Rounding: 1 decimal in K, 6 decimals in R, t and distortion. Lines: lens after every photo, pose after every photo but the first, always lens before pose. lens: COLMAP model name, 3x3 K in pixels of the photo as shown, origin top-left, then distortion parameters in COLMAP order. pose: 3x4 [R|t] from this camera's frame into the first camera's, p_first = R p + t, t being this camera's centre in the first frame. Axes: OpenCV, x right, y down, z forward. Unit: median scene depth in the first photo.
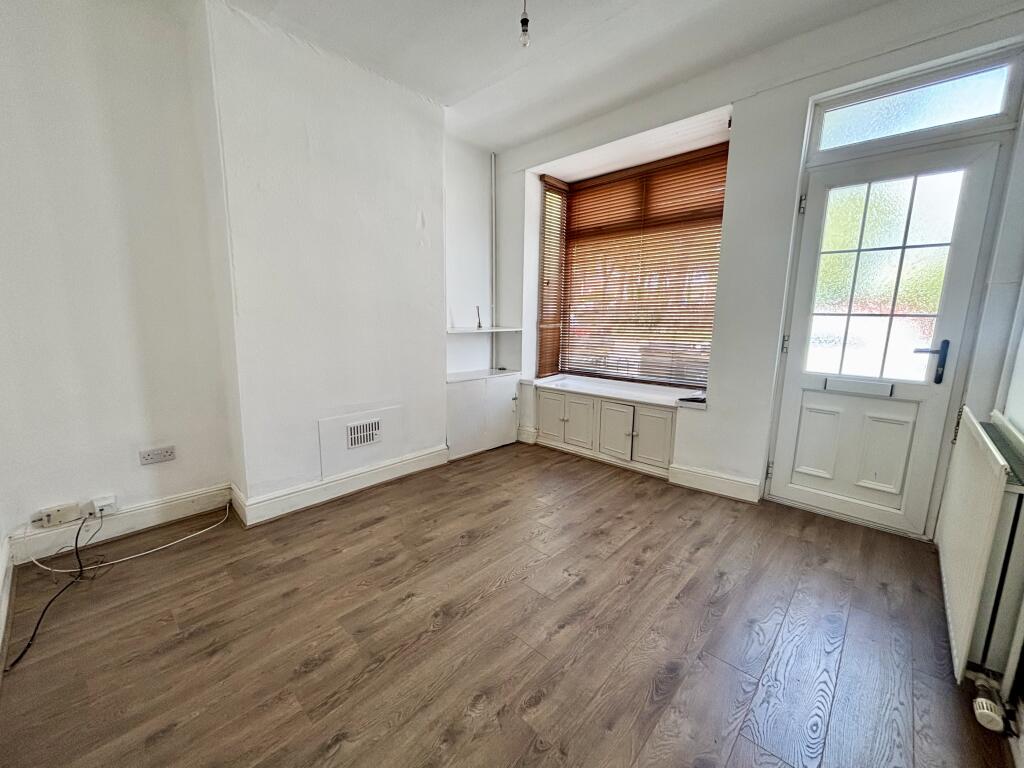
lens RADIAL K [[417.8, 0, 507.7], [0, 417.8, 383.1], [0, 0, 1]] dist [-0.000273, 0.000951]
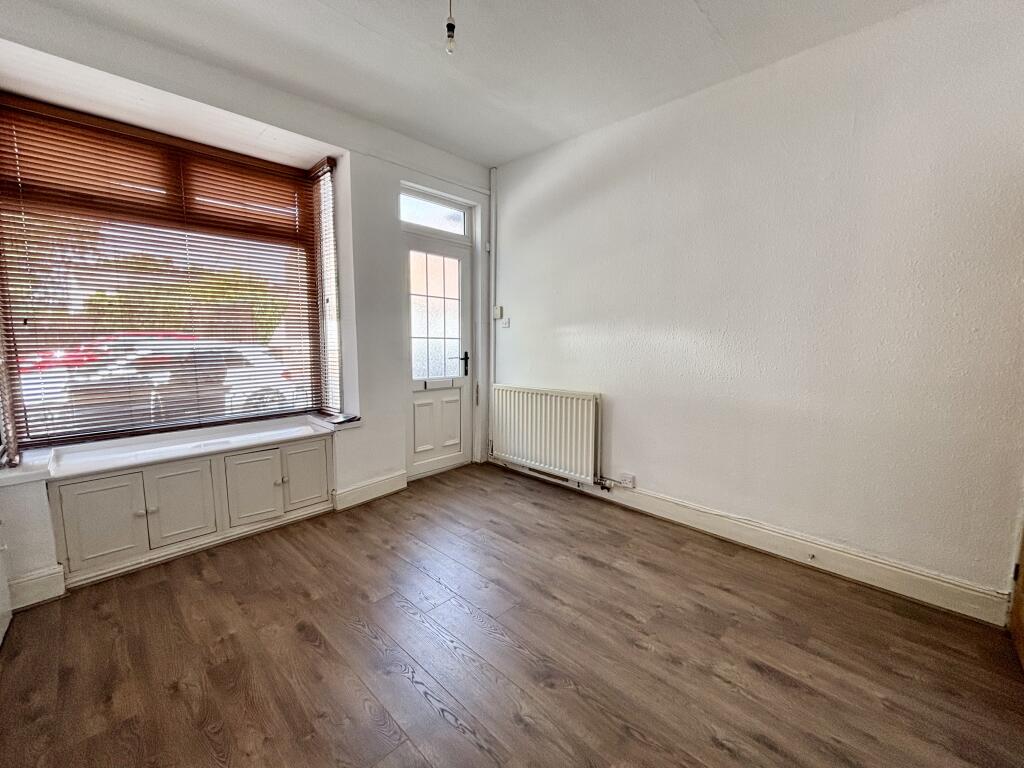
lens RADIAL K [[417.8, 0, 509.9], [0, 417.8, 387.2], [0, 0, 1]] dist [-0.000273, 0.000951]
pose [[0.005206, -0.128156, 0.991740, -0.639470], [0.160932, 0.978934, 0.125657, -0.120292], [-0.986952, 0.158948, 0.025721, 0.642996]]
